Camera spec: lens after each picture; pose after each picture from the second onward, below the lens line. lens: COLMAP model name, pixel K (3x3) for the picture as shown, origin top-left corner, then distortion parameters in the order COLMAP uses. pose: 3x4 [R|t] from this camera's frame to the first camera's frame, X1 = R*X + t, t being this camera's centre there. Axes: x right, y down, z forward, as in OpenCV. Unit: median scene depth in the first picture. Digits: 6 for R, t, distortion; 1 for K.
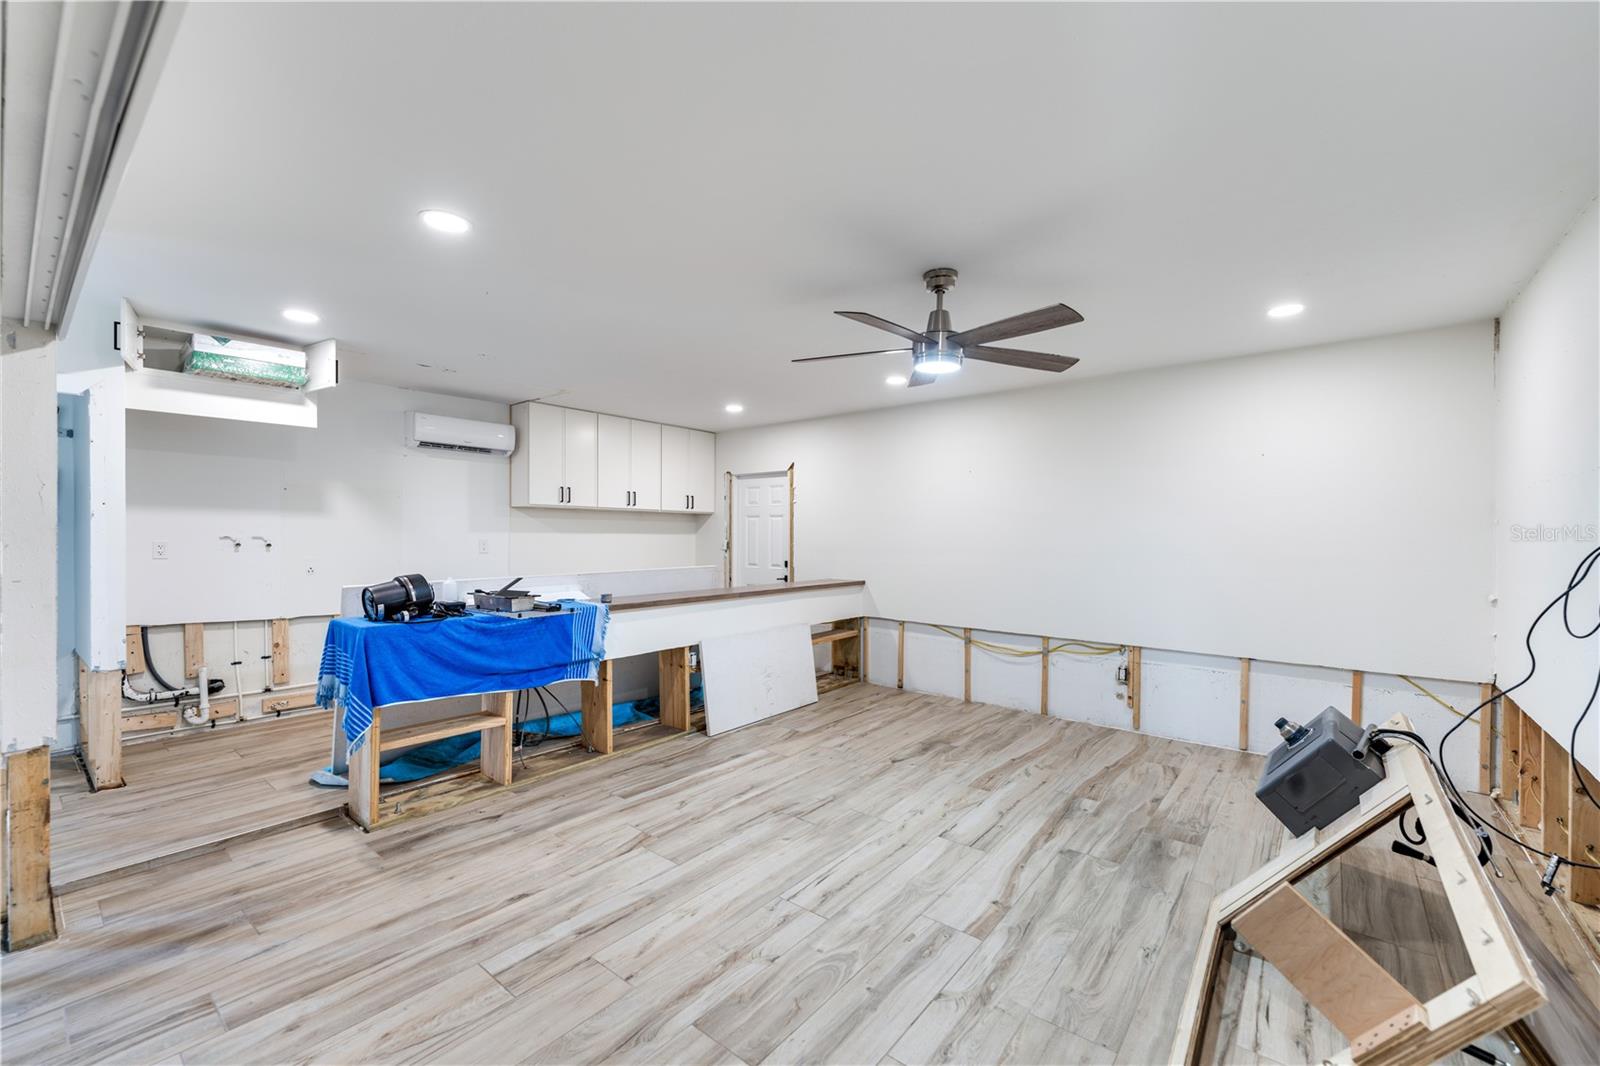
lens RADIAL K [[654.2, 0, 800.1], [0, 654.2, 537.9], [0, 0, 1]] dist [-0.000693, -0.000469]
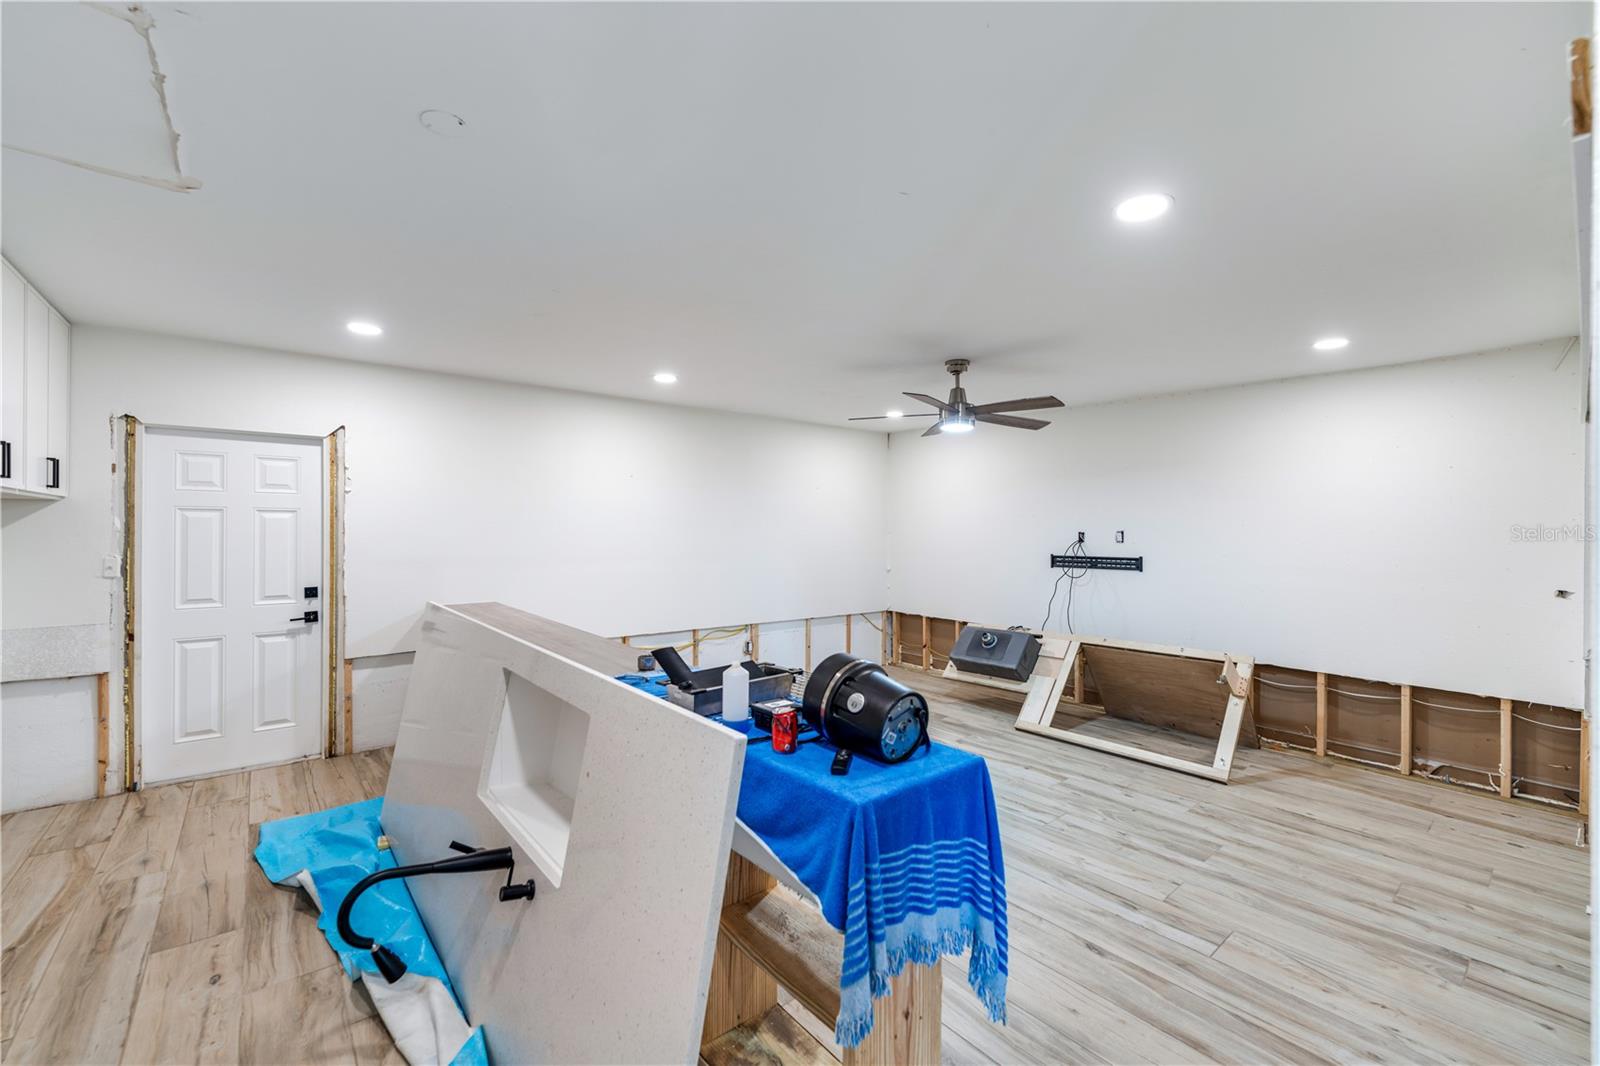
lens RADIAL K [[654.2, 0, 802.1], [0, 654.2, 530.3], [0, 0, 1]] dist [-0.000693, -0.000469]
pose [[0.196424, -0.005113, 0.980506, -1.470083], [0.001520, 0.999987, 0.004910, -0.054160], [-0.980518, 0.000526, 0.196429, 1.266138]]
